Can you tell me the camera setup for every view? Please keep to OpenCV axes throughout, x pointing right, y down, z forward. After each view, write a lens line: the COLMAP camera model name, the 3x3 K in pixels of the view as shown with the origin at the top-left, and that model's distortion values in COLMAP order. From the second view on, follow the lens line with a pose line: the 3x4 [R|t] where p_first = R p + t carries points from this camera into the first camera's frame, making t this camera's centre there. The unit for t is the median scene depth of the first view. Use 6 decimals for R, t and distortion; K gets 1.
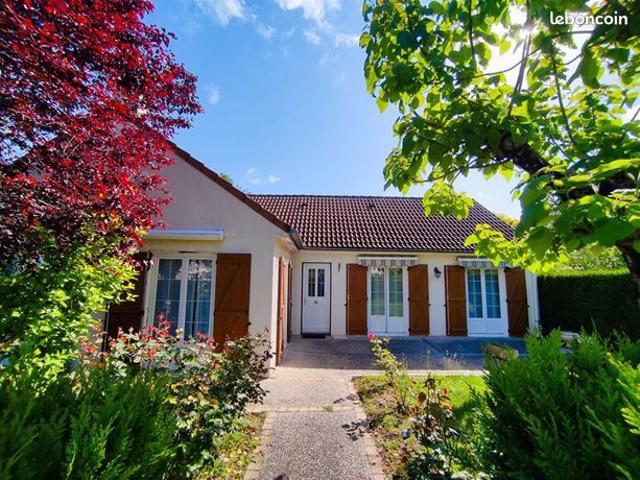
lens RADIAL K [[305.4, 0, 320.0], [0, 305.4, 240.0], [0, 0, 1]] dist [0.000647, 0.000032]
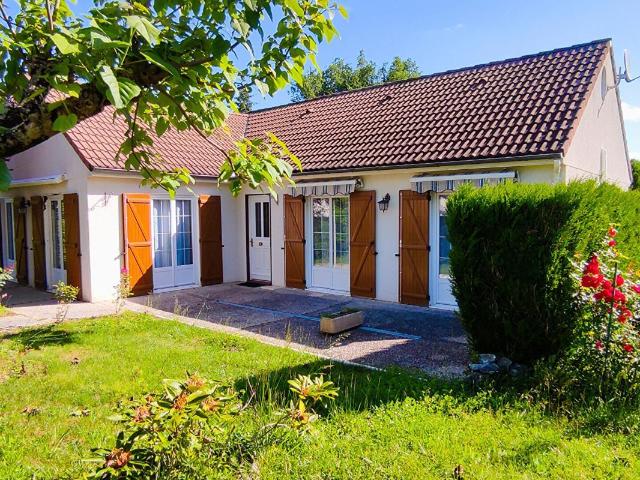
lens RADIAL K [[485.0, 0, 320.0], [0, 485.0, 240.0], [0, 0, 1]] dist [0.002406, -0.000334]
pose [[0.743311, 0.021484, -0.668601, 0.943713], [0.098813, 0.984994, 0.141505, 0.029938], [0.661608, -0.171248, 0.730034, 0.185333]]
